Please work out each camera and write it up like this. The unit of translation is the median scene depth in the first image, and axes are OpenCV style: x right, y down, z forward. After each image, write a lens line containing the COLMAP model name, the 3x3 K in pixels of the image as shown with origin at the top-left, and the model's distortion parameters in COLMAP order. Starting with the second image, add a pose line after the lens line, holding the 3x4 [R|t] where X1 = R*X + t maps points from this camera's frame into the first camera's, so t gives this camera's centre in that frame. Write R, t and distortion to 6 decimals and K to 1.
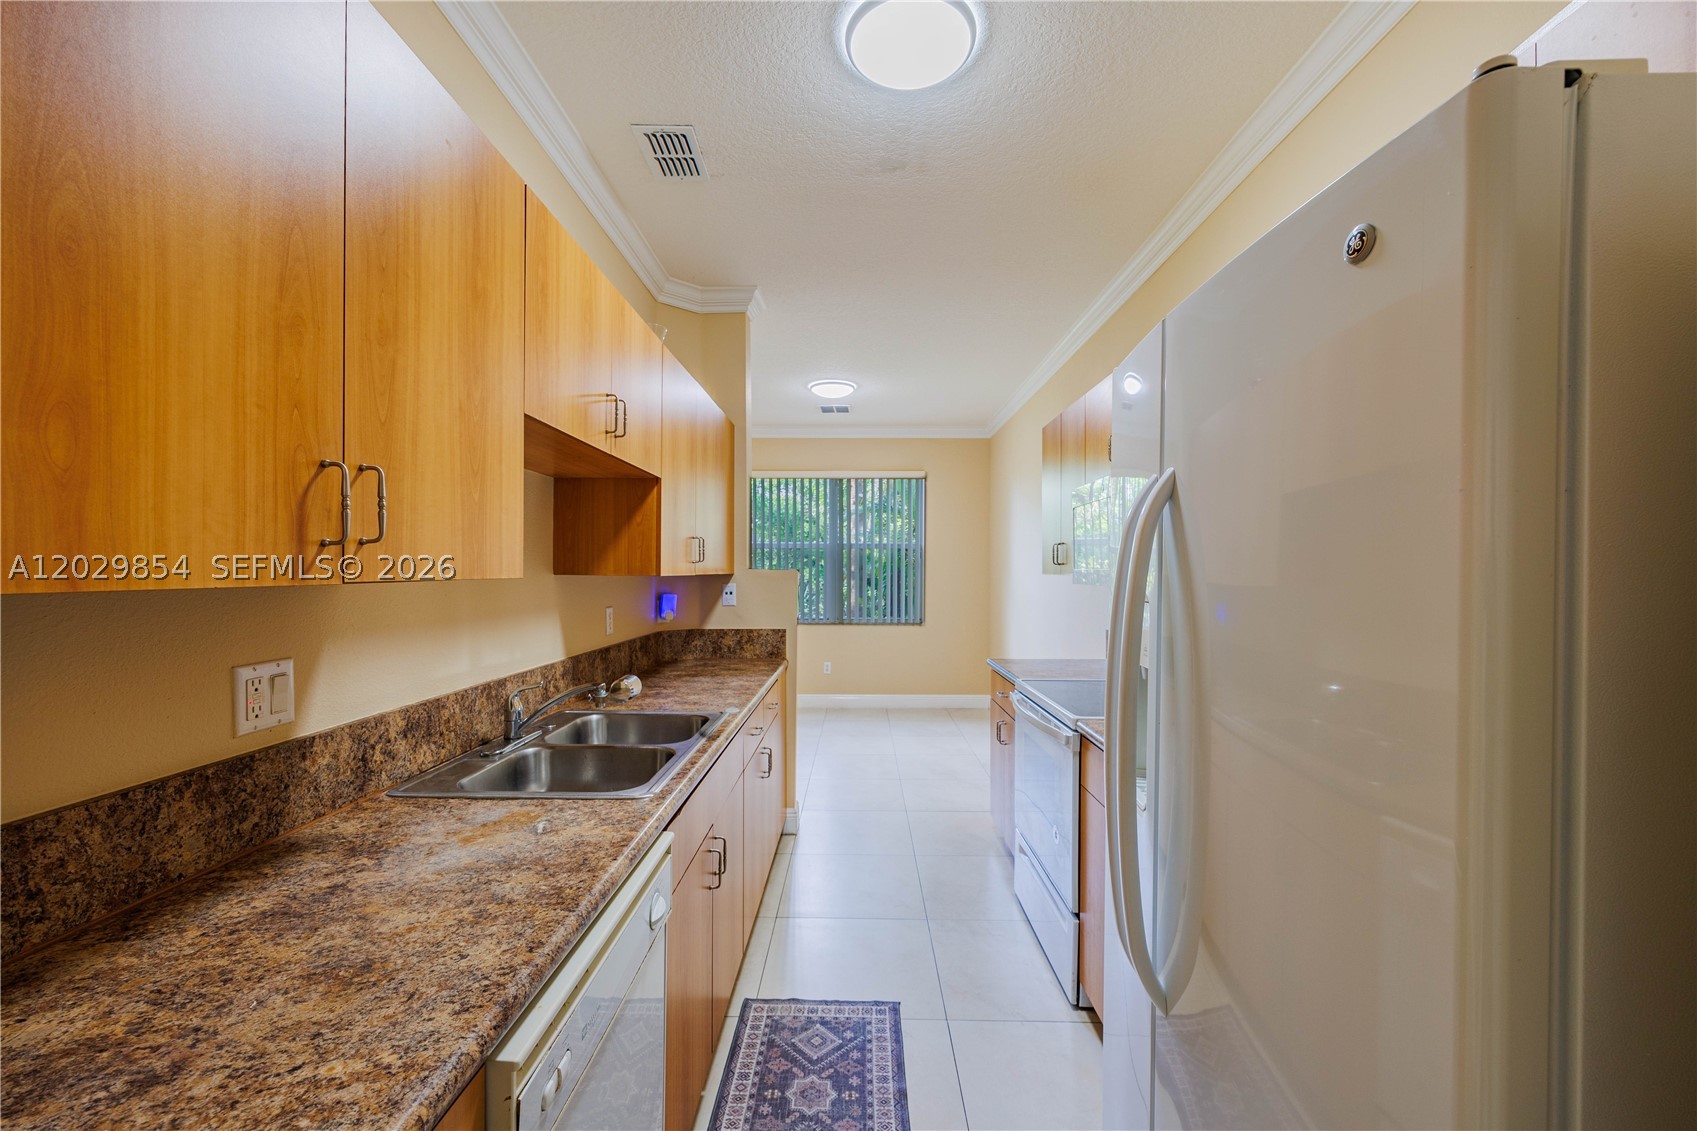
lens RADIAL K [[675.2, 0, 847.8], [0, 675.2, 571.3], [0, 0, 1]] dist [-0.001449, 0.000226]
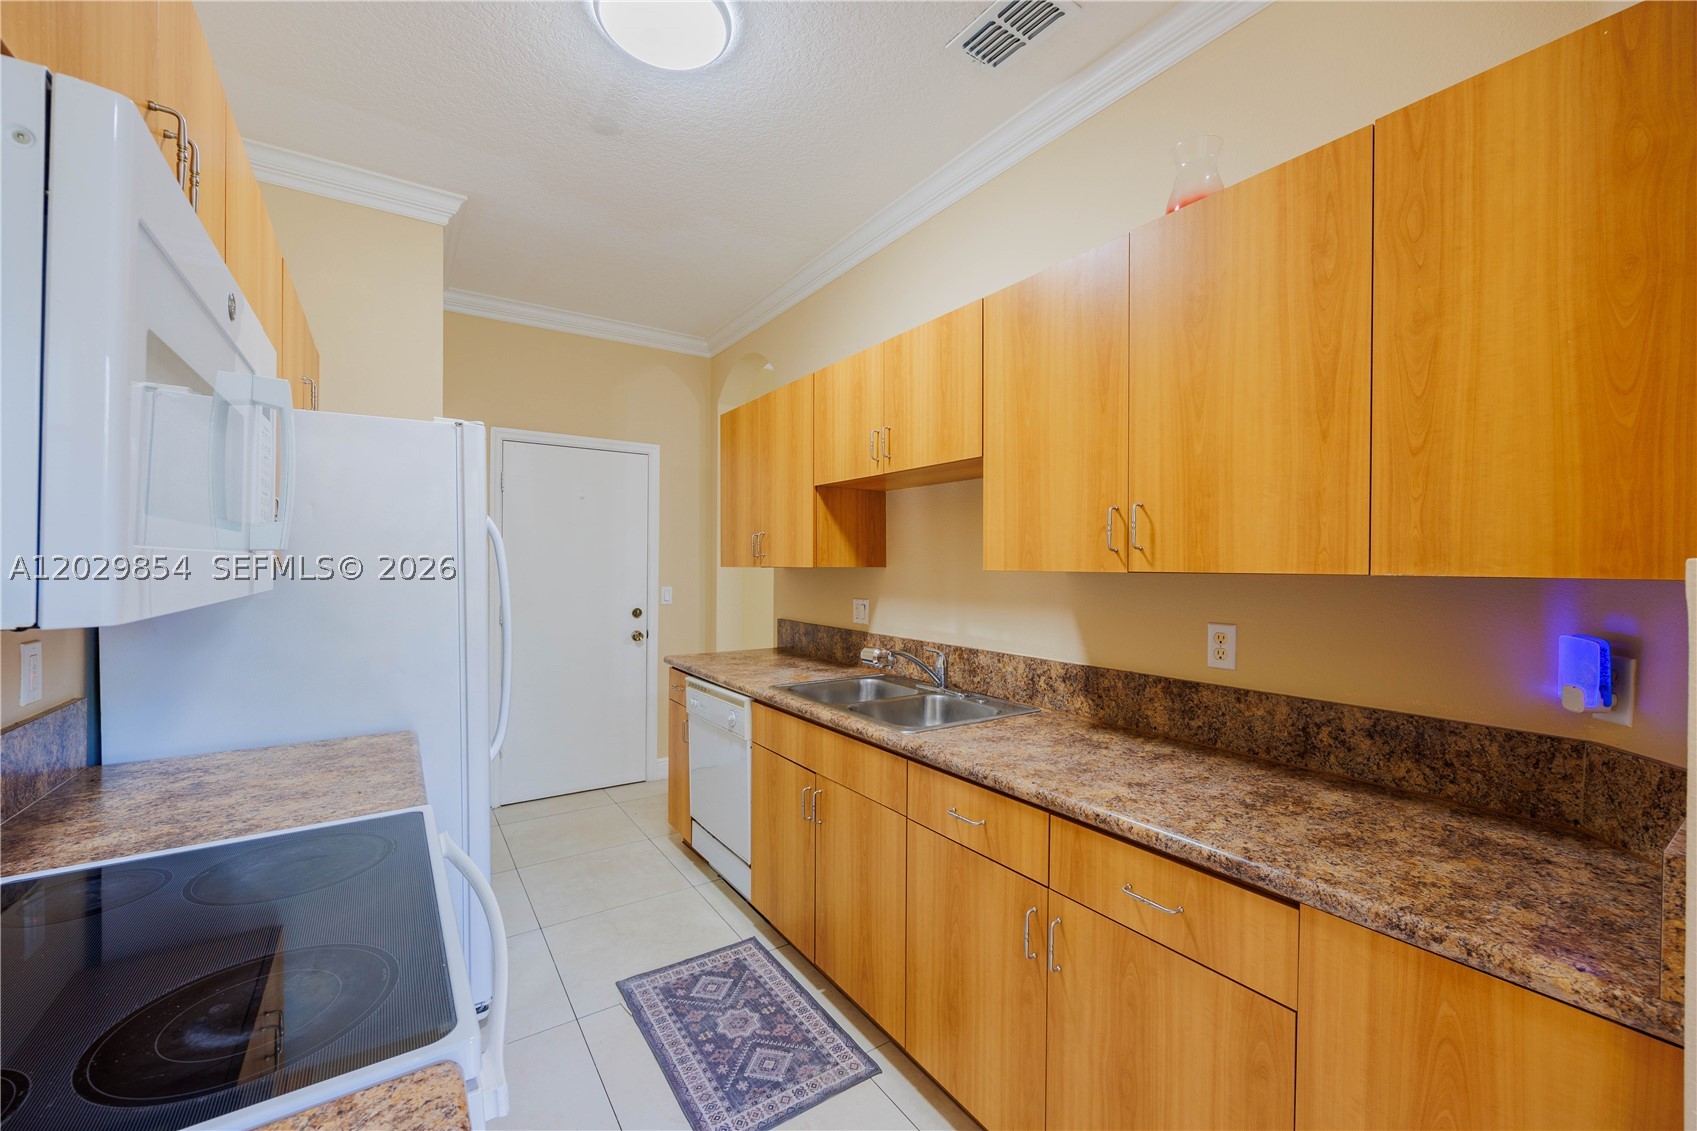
lens RADIAL K [[675.2, 0, 847.8], [0, 675.2, 571.3], [0, 0, 1]] dist [-0.001449, 0.000226]
pose [[-0.819667, 0.001716, -0.572837, 0.418846], [-0.006734, 0.999898, 0.012631, -0.002497], [0.572800, 0.014210, -0.819572, 1.905603]]
